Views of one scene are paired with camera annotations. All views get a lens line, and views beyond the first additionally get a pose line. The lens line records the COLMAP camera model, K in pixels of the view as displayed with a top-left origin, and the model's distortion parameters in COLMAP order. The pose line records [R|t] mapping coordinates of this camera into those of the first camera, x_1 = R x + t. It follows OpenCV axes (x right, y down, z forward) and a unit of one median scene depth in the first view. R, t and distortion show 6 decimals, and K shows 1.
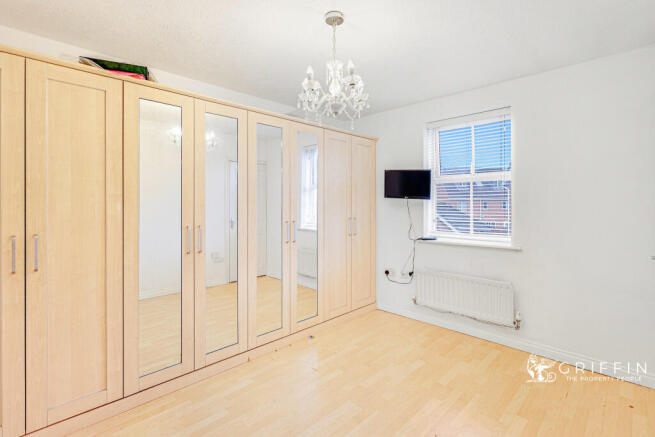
lens RADIAL K [[318.8, 0, 330.2], [0, 318.8, 215.7], [0, 0, 1]] dist [-0.002403, 0.000540]
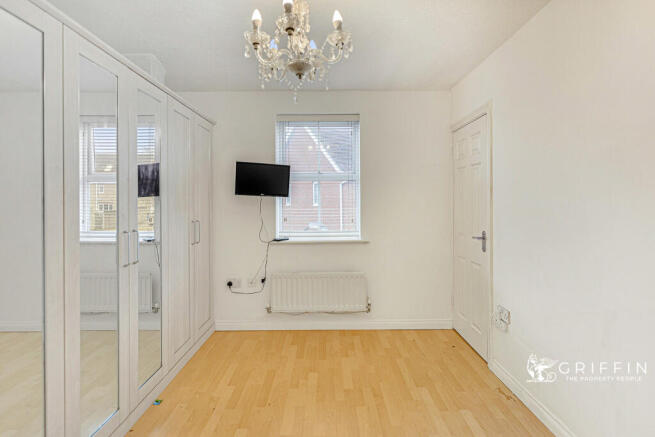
lens RADIAL K [[318.8, 0, 327.4], [0, 318.8, 213.7], [0, 0, 1]] dist [-0.002403, 0.000540]
pose [[0.700514, -0.035164, 0.712772, -0.259029], [0.032778, 0.999317, 0.017087, -0.013442], [-0.712885, 0.011394, 0.701188, 0.259681]]
